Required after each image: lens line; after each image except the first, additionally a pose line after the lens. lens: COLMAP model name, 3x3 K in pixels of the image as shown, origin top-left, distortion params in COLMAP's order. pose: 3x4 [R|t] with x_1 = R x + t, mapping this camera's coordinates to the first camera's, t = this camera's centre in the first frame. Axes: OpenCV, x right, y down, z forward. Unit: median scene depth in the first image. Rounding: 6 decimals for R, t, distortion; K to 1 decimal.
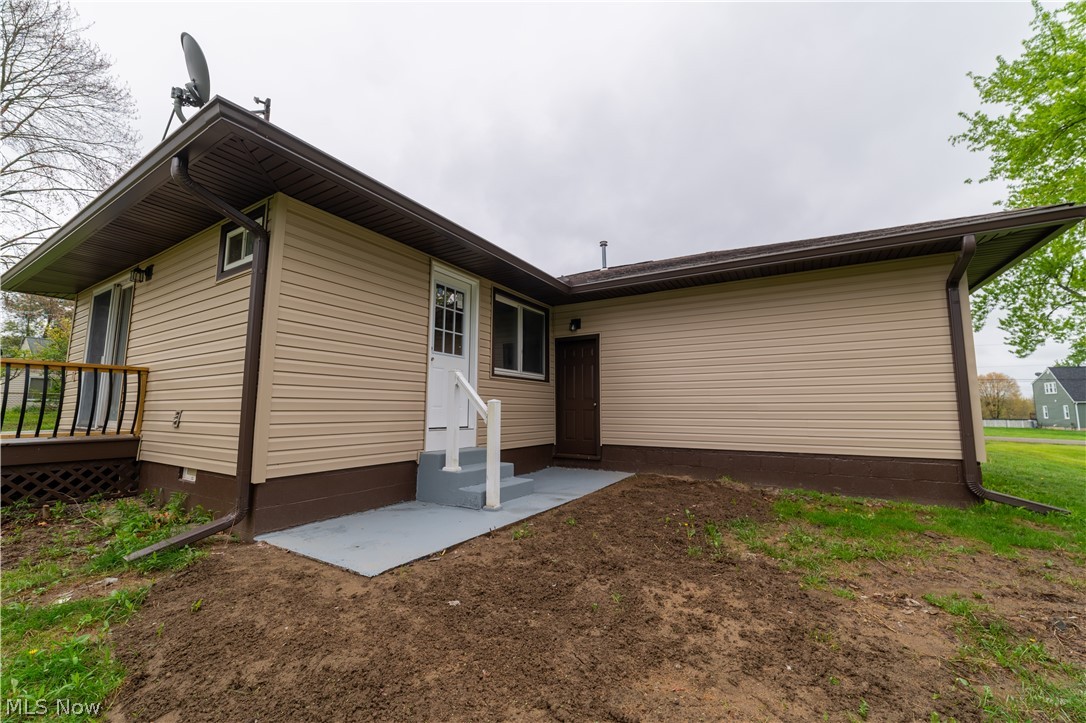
lens RADIAL K [[417.1, 0, 546.5], [0, 417.1, 356.2], [0, 0, 1]] dist [-0.004209, 0.000209]
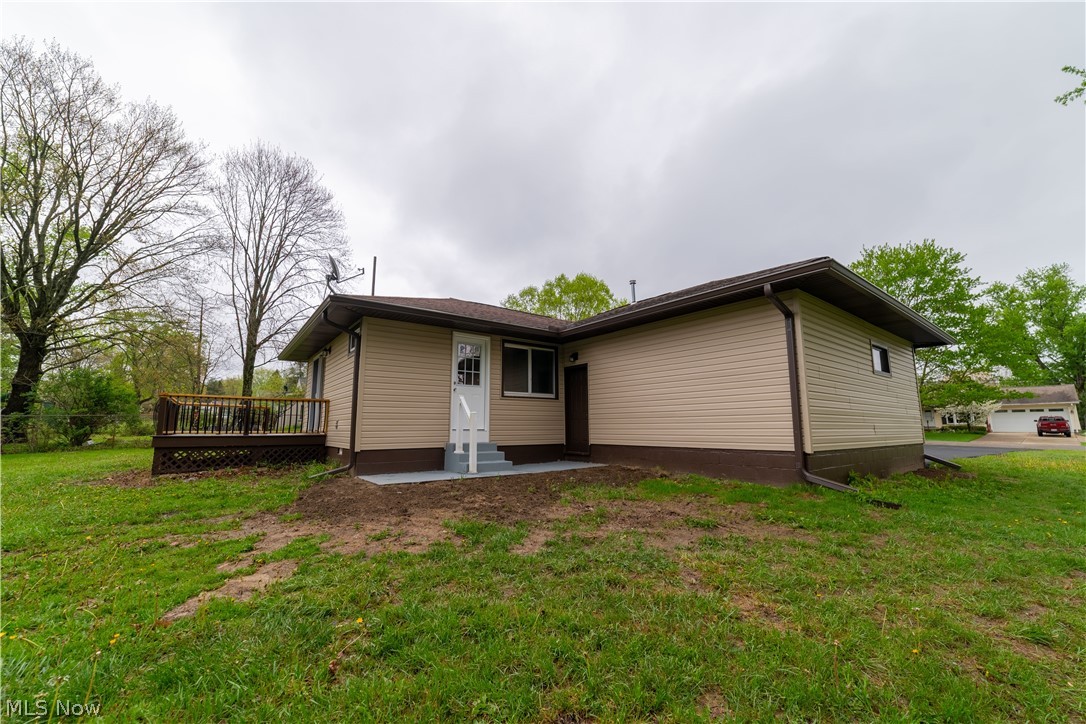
lens RADIAL K [[417.1, 0, 546.5], [0, 417.1, 356.7], [0, 0, 1]] dist [-0.004209, 0.000209]
pose [[0.929505, -0.068705, -0.362355, 0.607715], [0.055471, 0.997362, -0.046814, -0.021561], [0.364615, 0.023414, 0.930864, -0.394953]]
